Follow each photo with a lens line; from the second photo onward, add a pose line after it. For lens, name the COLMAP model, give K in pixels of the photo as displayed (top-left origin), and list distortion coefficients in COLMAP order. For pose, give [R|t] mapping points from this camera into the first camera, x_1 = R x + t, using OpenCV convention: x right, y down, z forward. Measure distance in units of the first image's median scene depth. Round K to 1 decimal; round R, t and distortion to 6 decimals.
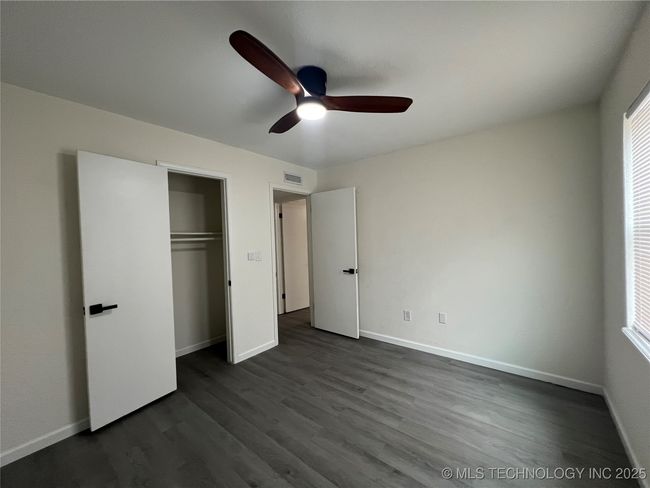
lens RADIAL K [[260.3, 0, 323.4], [0, 260.3, 241.9], [0, 0, 1]] dist [0.000273, -0.000091]
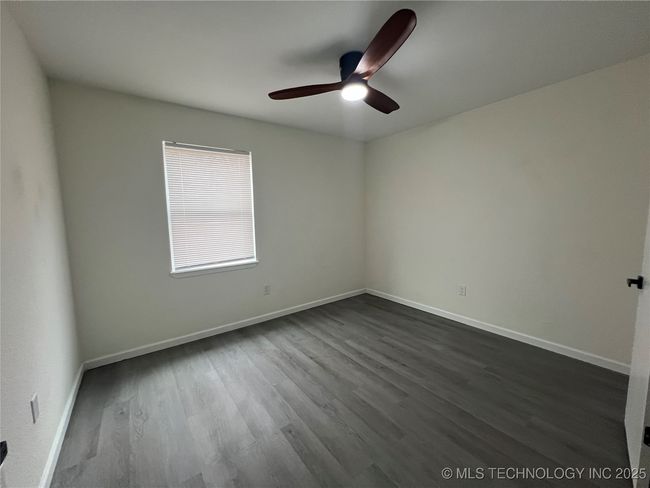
lens RADIAL K [[260.3, 0, 329.0], [0, 260.3, 242.9], [0, 0, 1]] dist [0.000273, -0.000091]
pose [[-0.974453, 0.027596, 0.222890, -0.162336], [0.051829, 0.993266, 0.103615, 0.020983], [-0.218529, 0.112521, -0.969321, 2.023792]]
